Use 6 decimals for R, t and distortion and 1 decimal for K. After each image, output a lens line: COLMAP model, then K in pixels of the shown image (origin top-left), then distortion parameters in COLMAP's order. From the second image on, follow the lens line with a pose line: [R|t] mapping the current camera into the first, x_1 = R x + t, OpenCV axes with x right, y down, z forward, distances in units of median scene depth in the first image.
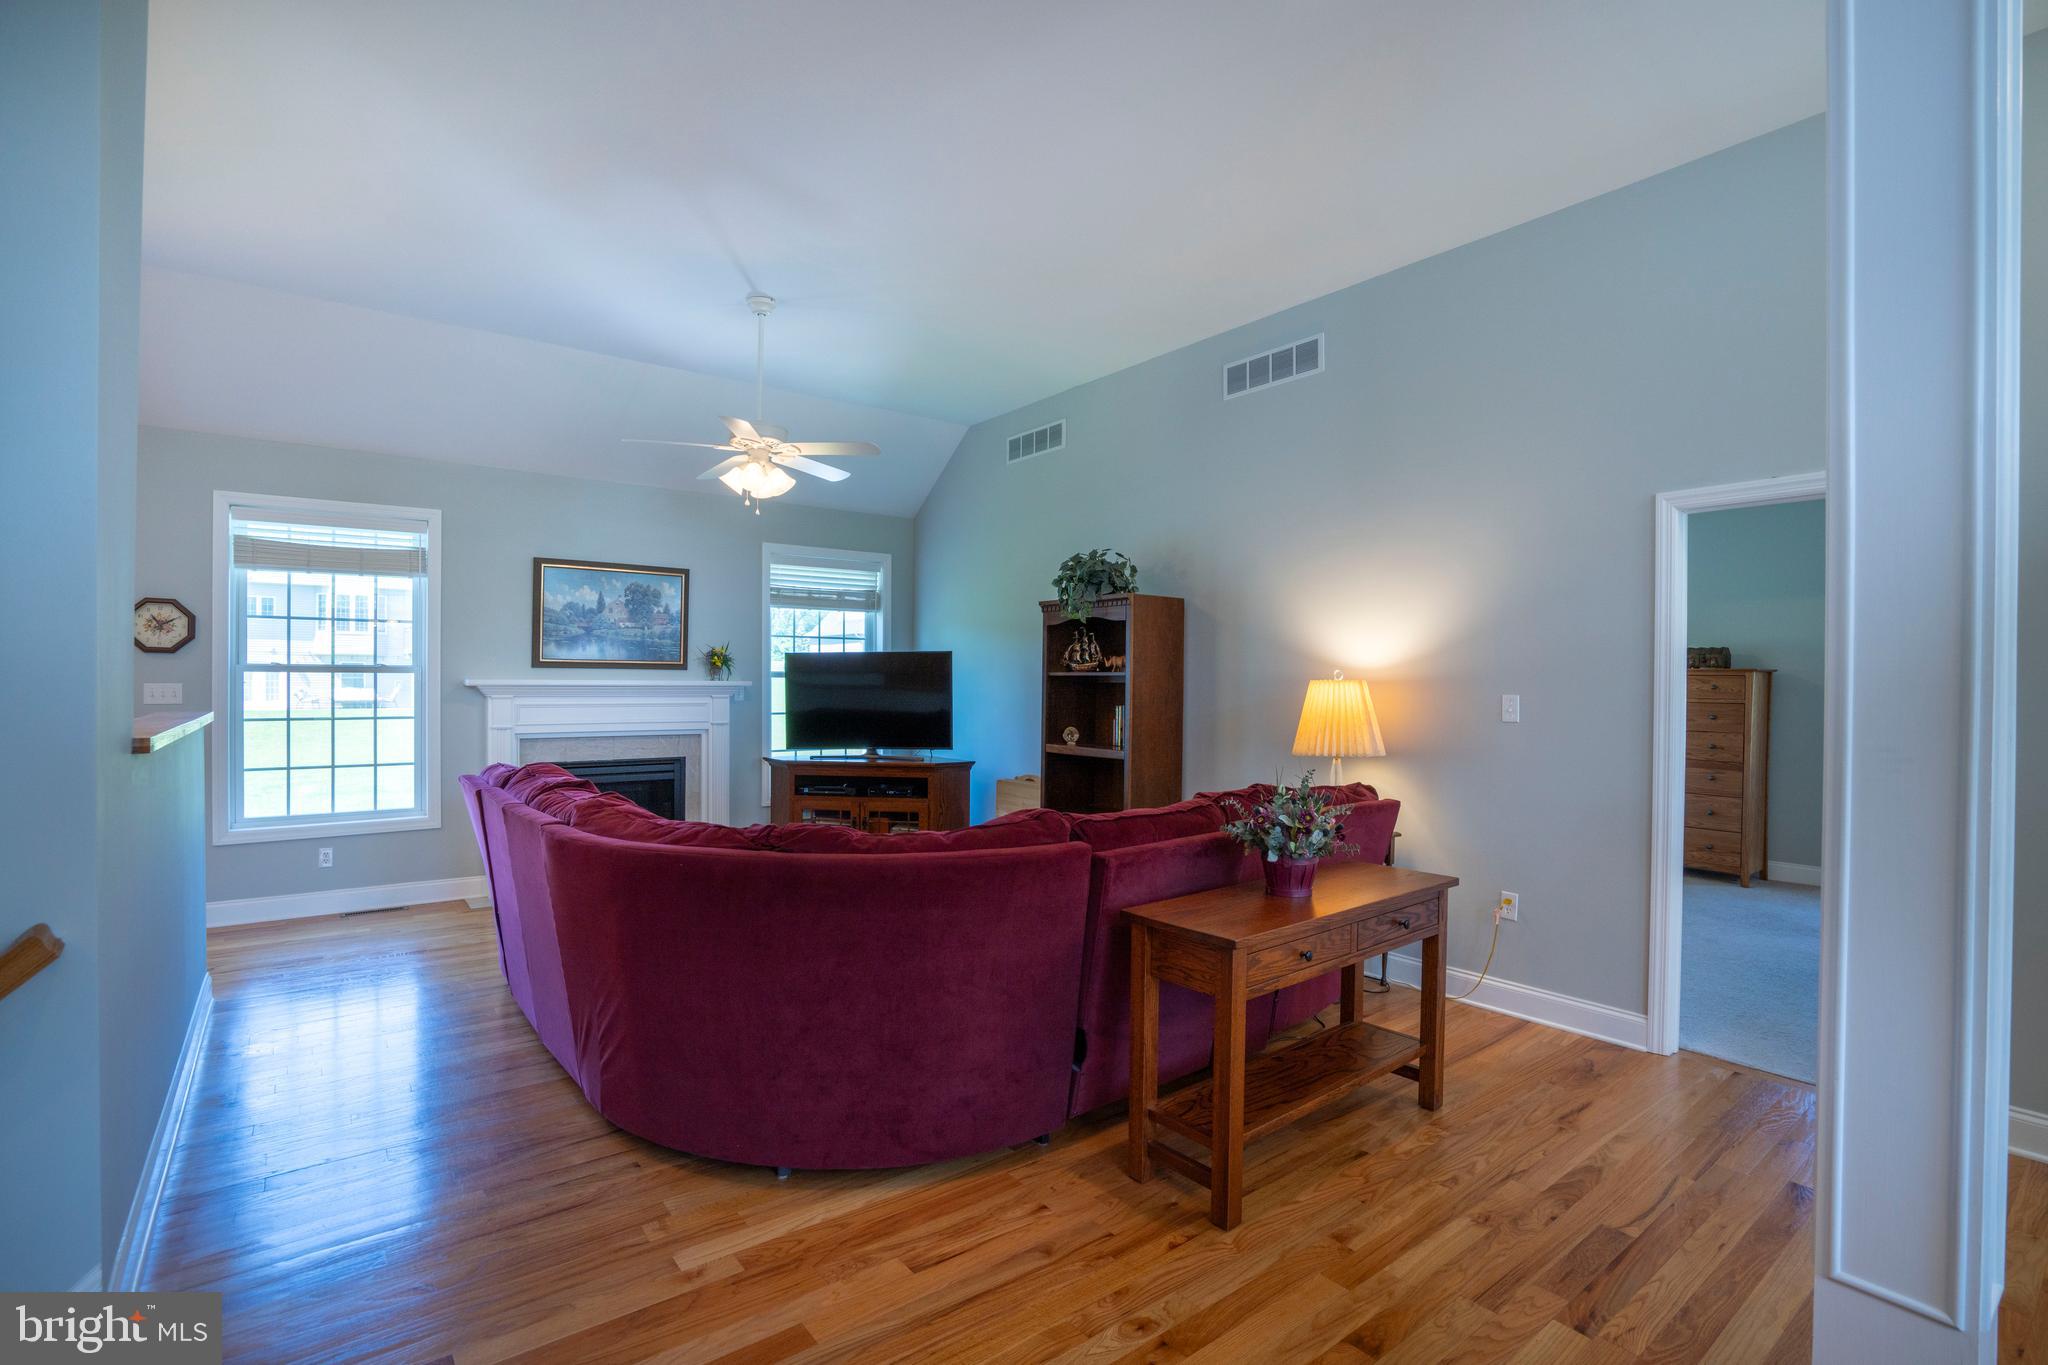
lens RADIAL K [[946.4, 0, 1023.4], [0, 946.4, 685.1], [0, 0, 1]] dist [-0.052830, 0.019118]
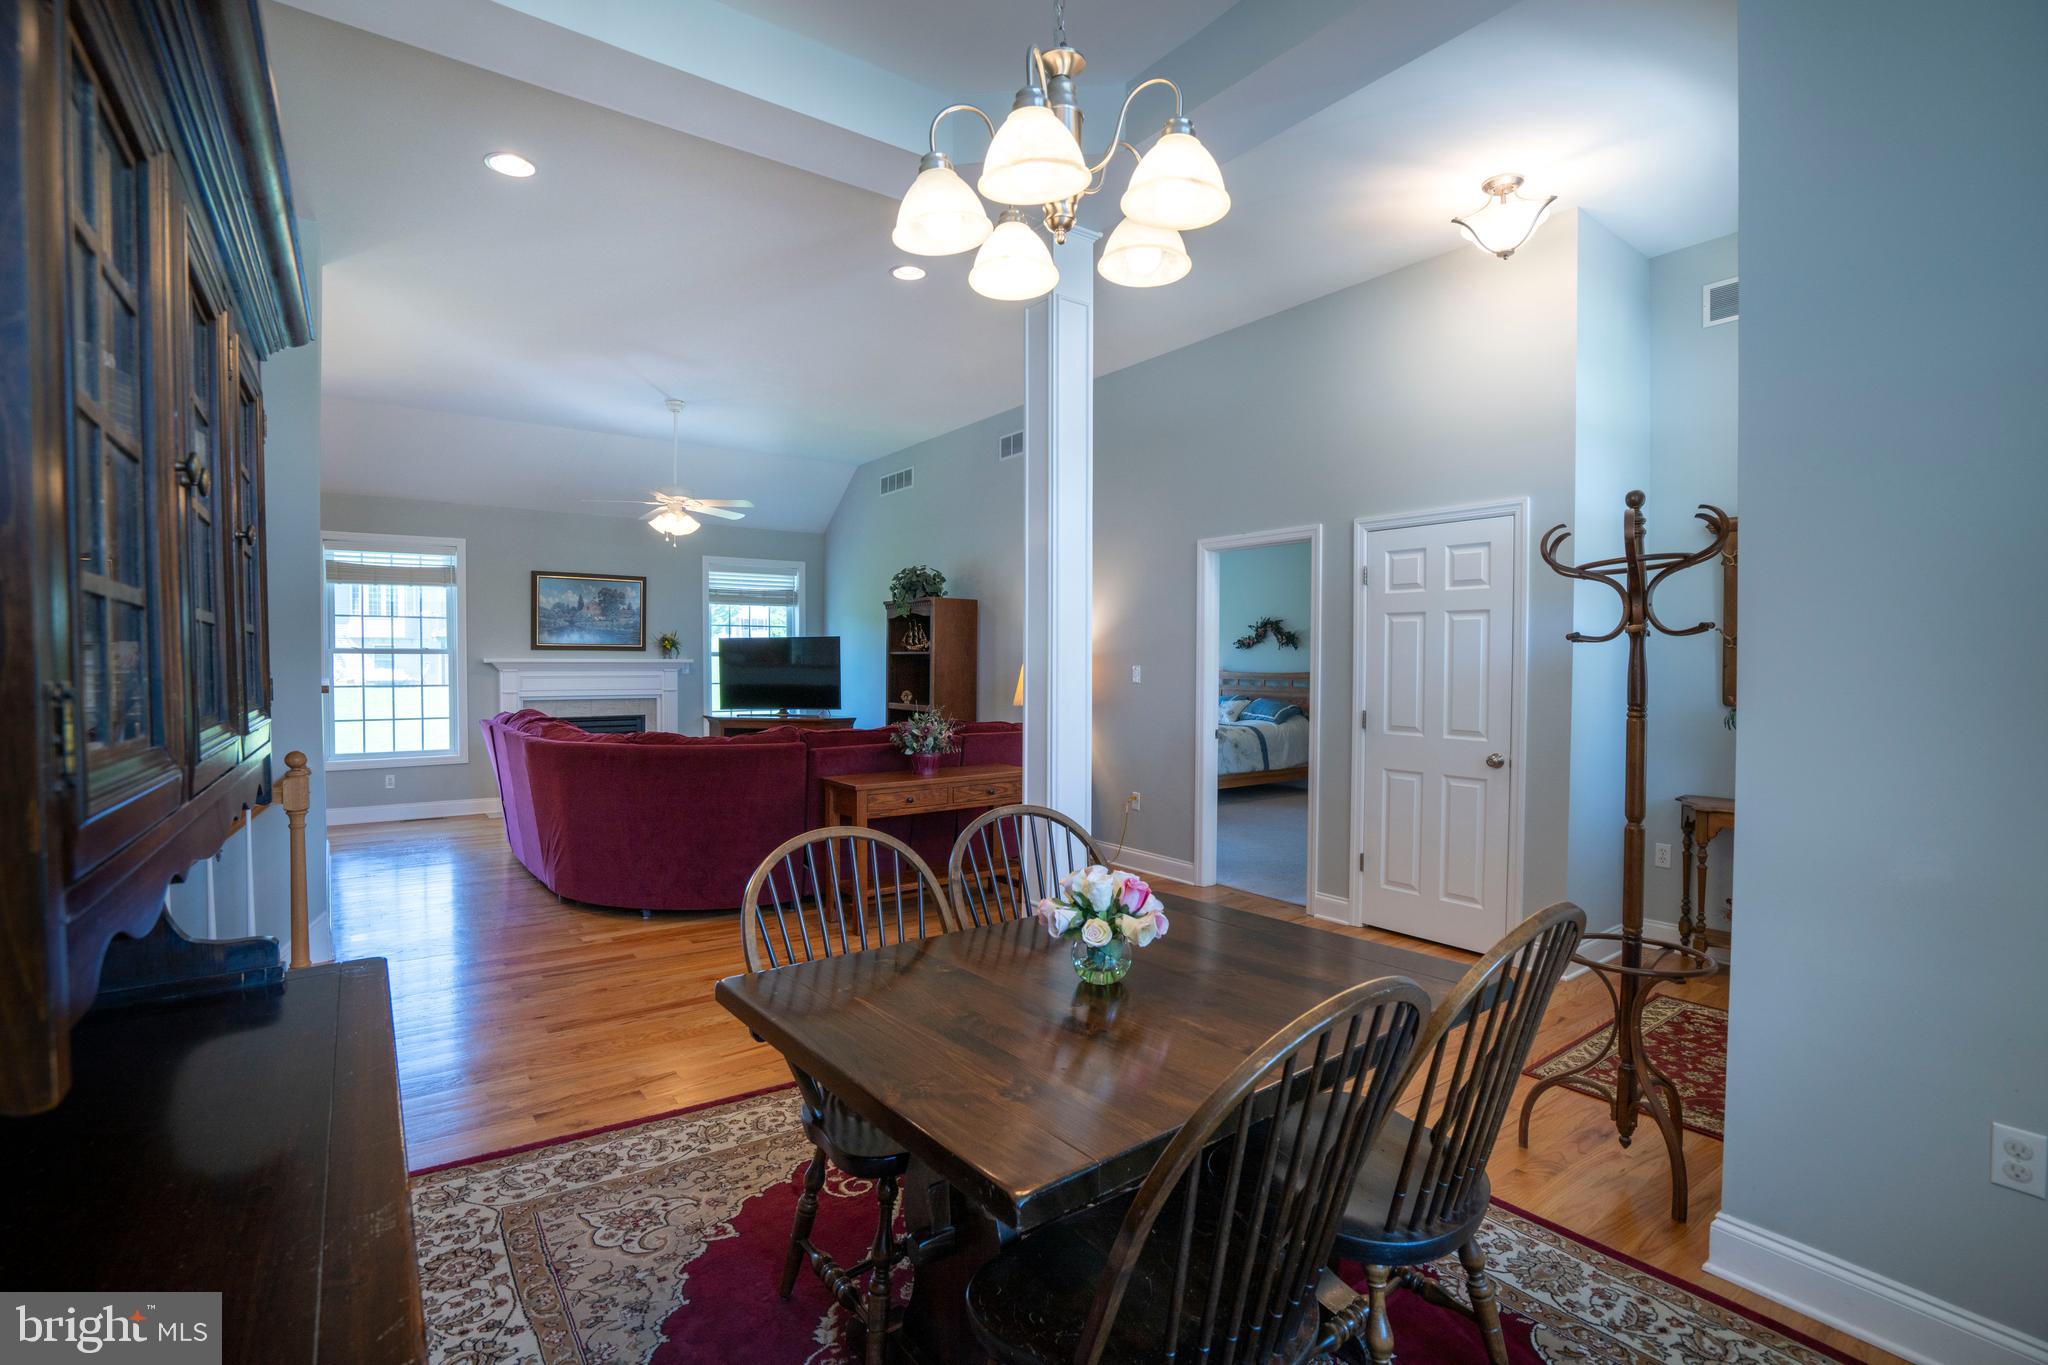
lens RADIAL K [[946.4, 0, 1018.6], [0, 946.4, 684.1], [0, 0, 1]] dist [-0.052830, 0.019118]
pose [[0.999700, -0.001791, -0.024427, 0.247811], [0.002291, 0.999788, 0.020454, 0.005775], [0.024385, -0.020503, 0.999492, -0.397702]]
